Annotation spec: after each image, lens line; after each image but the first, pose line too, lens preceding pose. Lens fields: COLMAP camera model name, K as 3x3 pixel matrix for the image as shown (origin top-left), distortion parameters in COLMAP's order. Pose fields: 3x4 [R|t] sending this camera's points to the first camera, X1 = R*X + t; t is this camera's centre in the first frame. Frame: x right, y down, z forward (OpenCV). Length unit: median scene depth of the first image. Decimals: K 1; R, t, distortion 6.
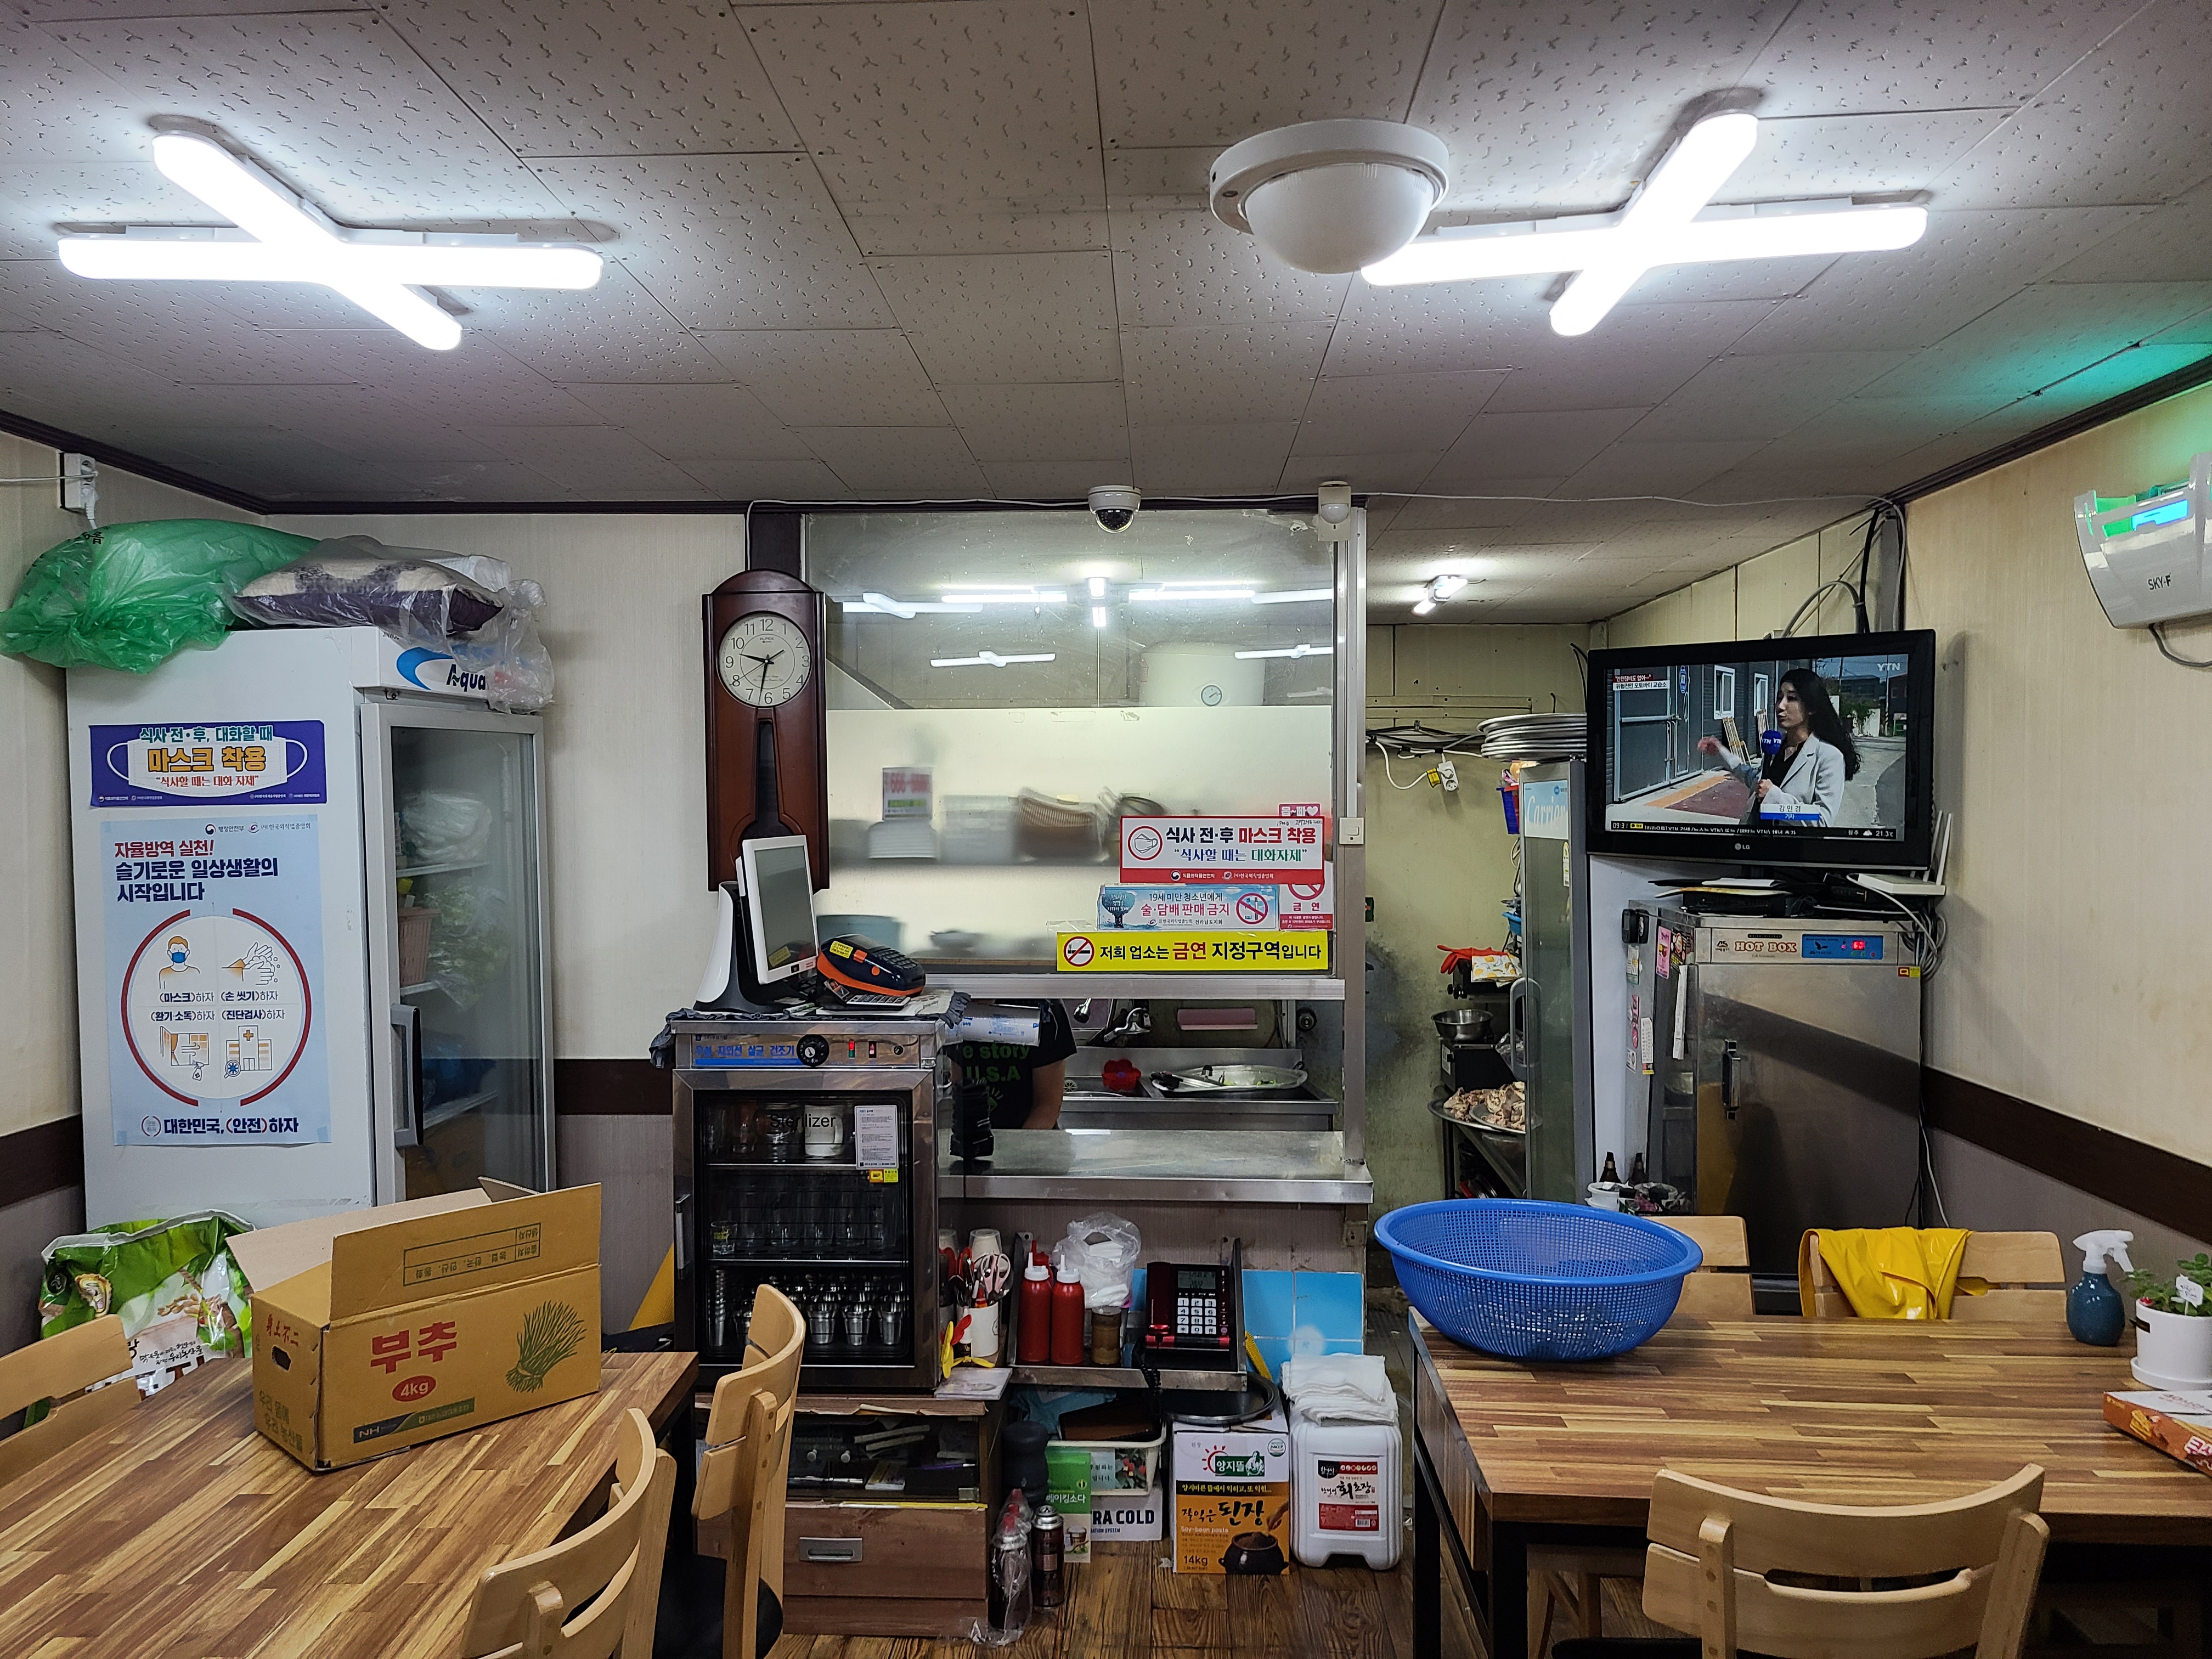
lens RADIAL K [[1739.9, 0, 1071.2], [0, 1739.9, 832.3], [0, 0, 1]] dist [0.063248, -0.001965]
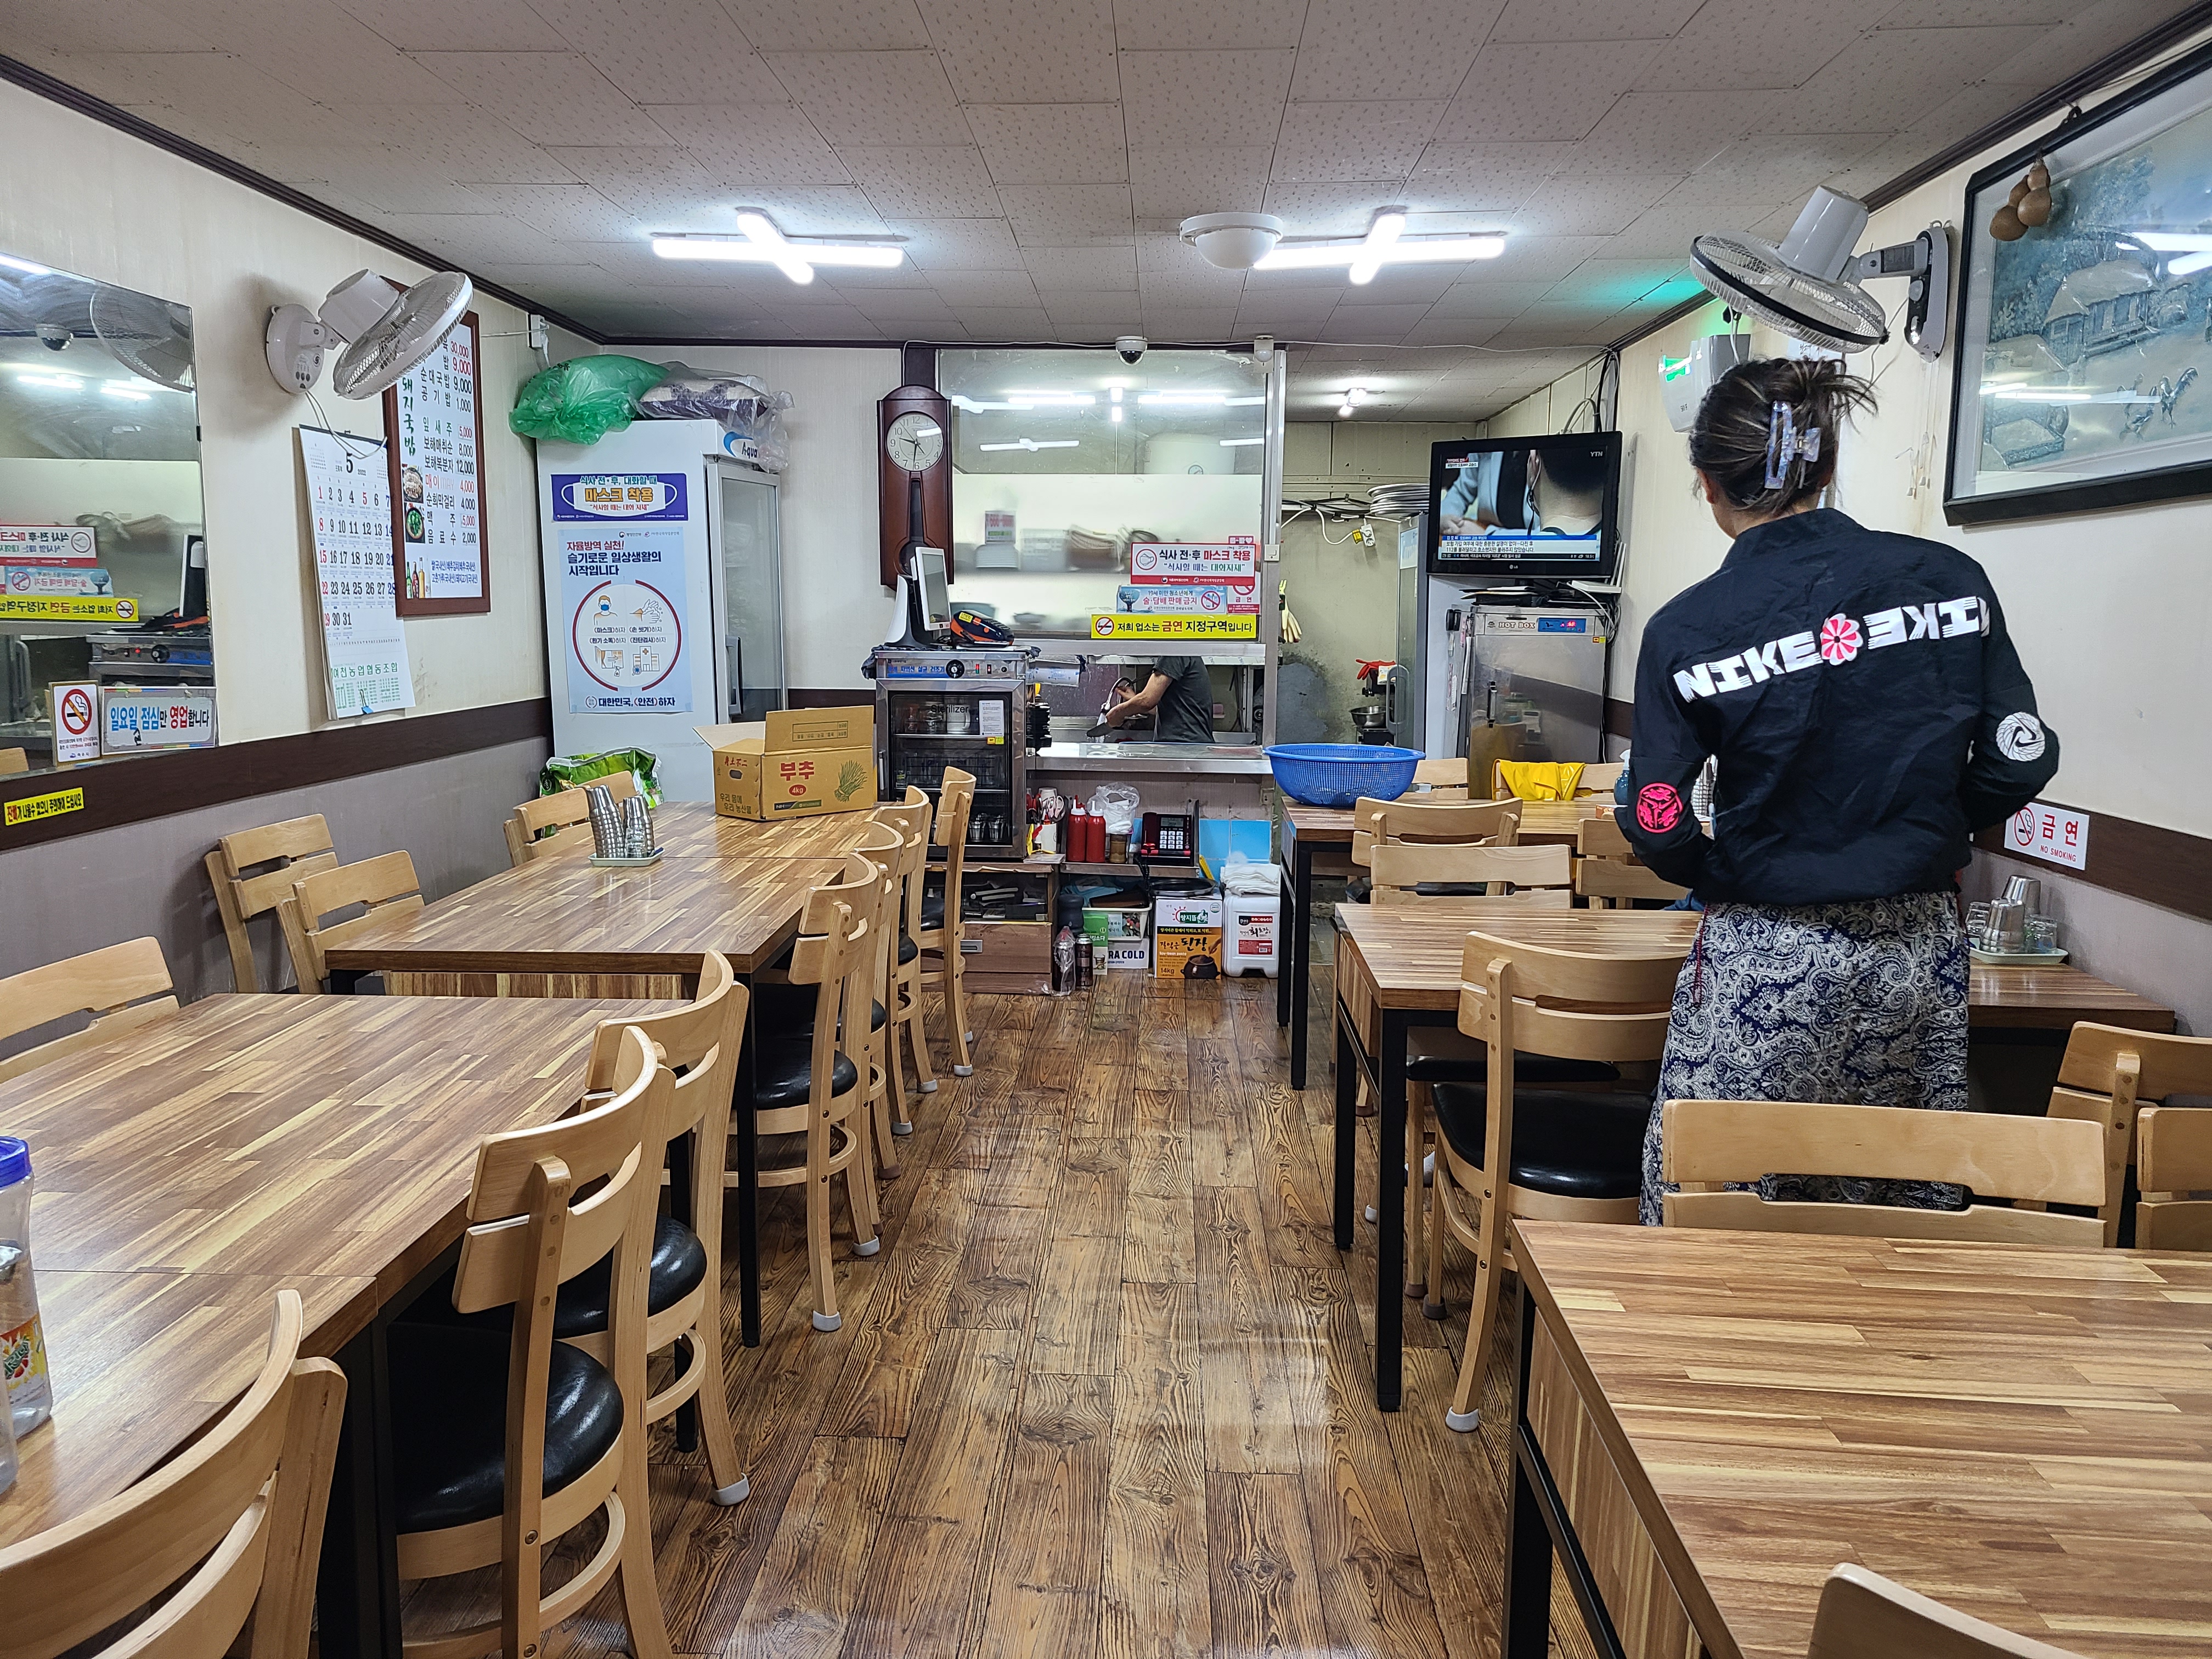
lens RADIAL K [[1739.9, 0, 1071.2], [0, 1739.9, 832.3], [0, 0, 1]] dist [0.063248, -0.001965]
pose [[0.999921, 0.012543, 0.000905, -0.027799], [-0.012563, 0.992997, 0.117469, 0.072986], [0.000575, -0.117471, 0.993076, -0.691911]]
